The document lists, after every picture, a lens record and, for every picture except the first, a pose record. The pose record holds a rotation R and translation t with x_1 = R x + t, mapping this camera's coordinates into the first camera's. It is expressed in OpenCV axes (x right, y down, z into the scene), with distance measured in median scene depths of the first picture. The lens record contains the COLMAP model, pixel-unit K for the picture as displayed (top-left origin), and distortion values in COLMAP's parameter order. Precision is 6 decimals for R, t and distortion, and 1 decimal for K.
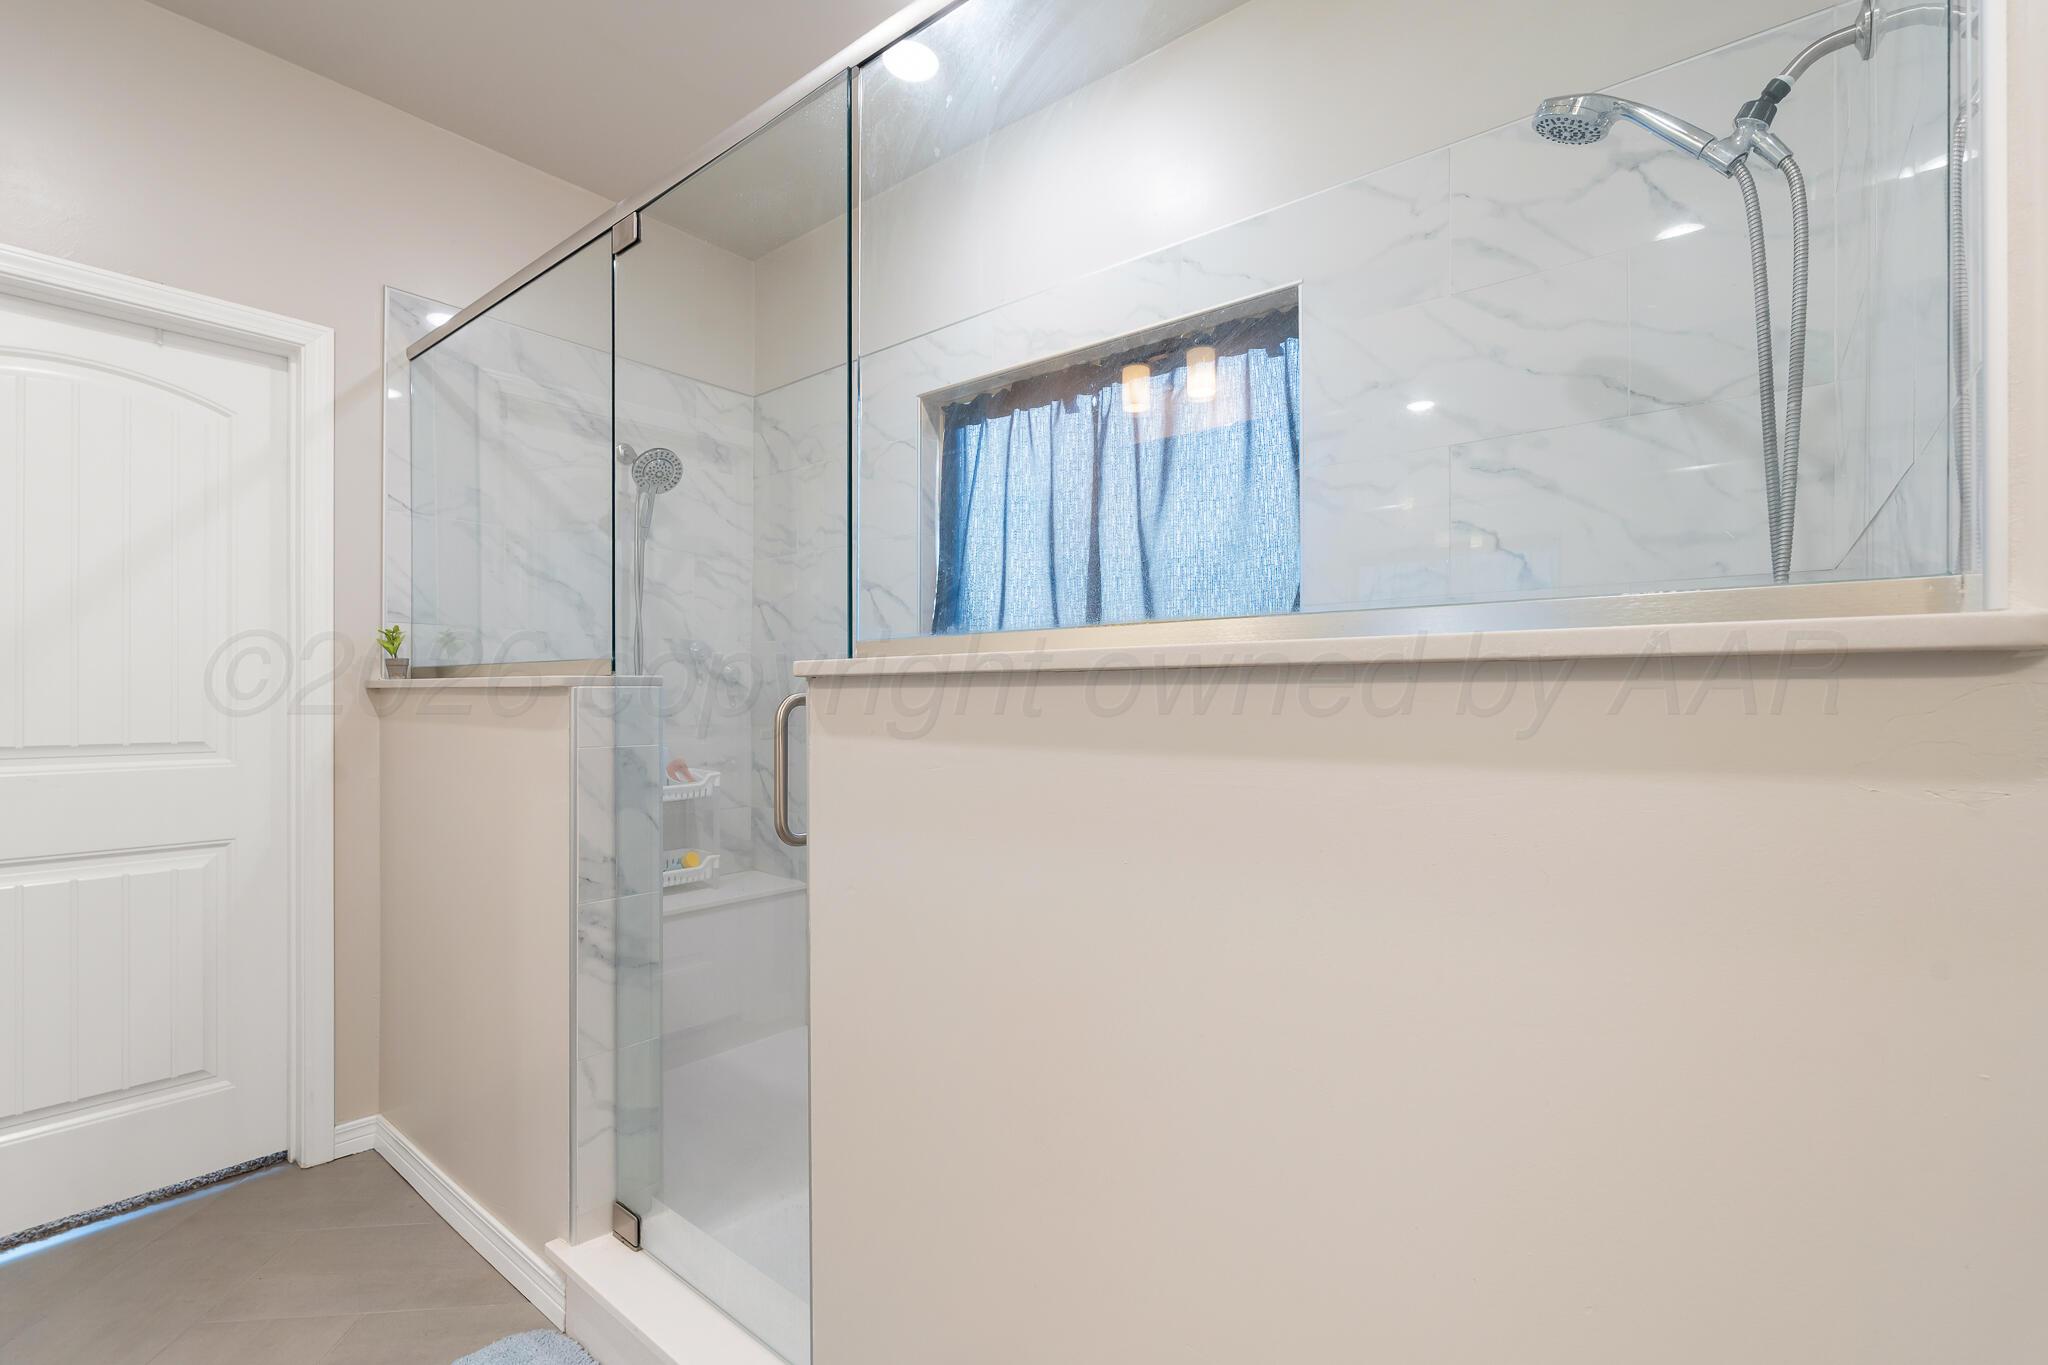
lens RADIAL K [[908.7, 0, 1020.7], [0, 908.7, 695.5], [0, 0, 1]] dist [0.000192, 0.000712]
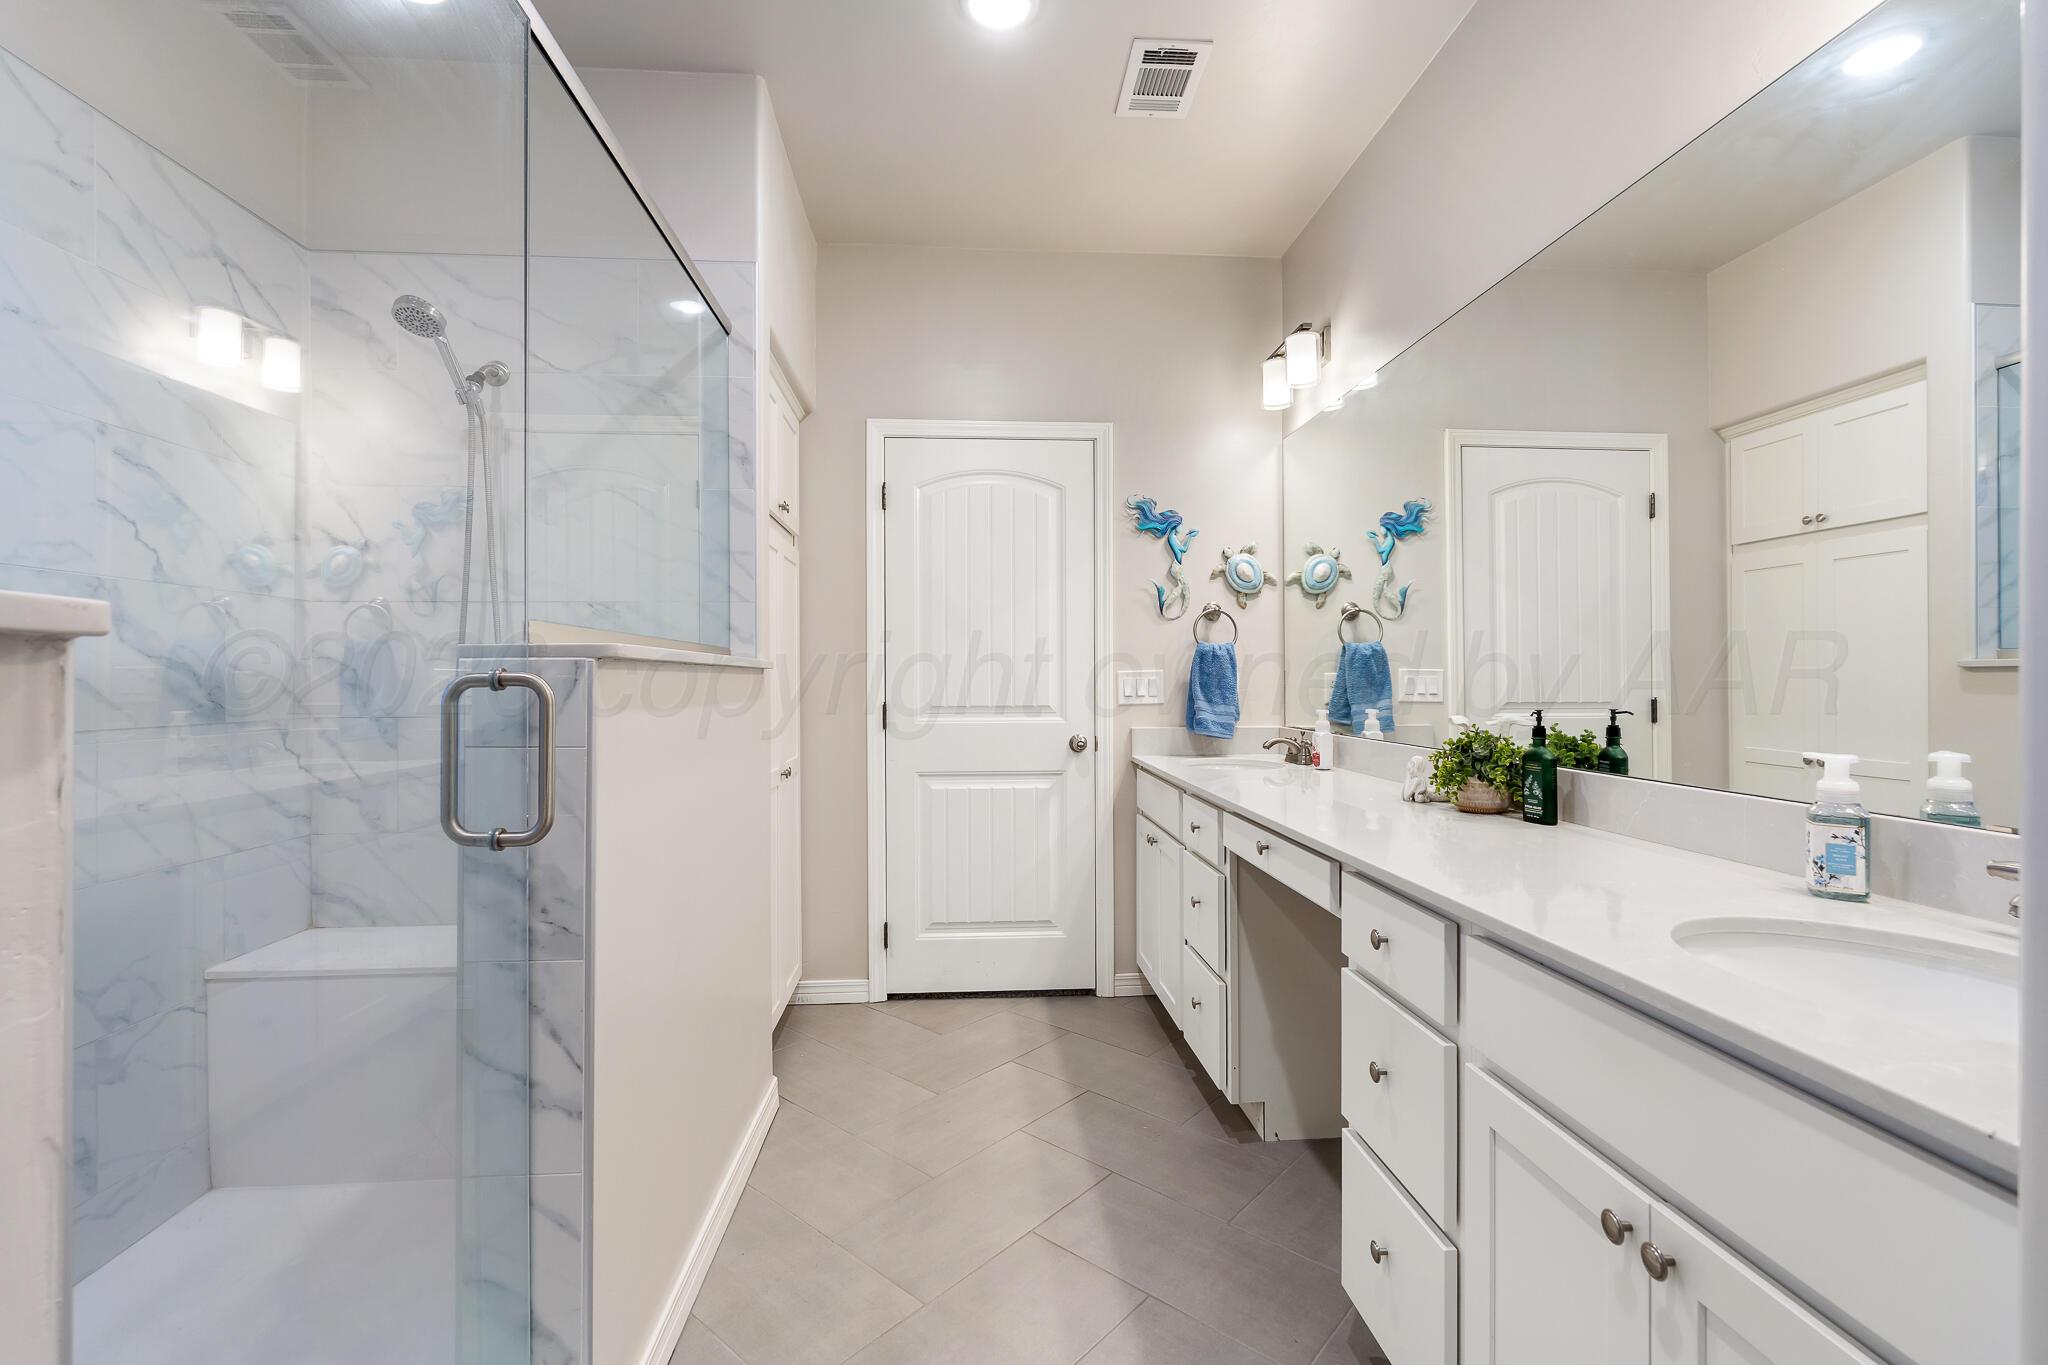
lens RADIAL K [[908.7, 0, 1021.9], [0, 908.7, 675.6], [0, 0, 1]] dist [0.000192, 0.000712]
pose [[-0.698601, -0.000709, 0.715511, -0.941060], [-0.002820, 0.999994, -0.001763, -0.004511], [-0.715506, -0.003249, -0.698599, 1.005324]]
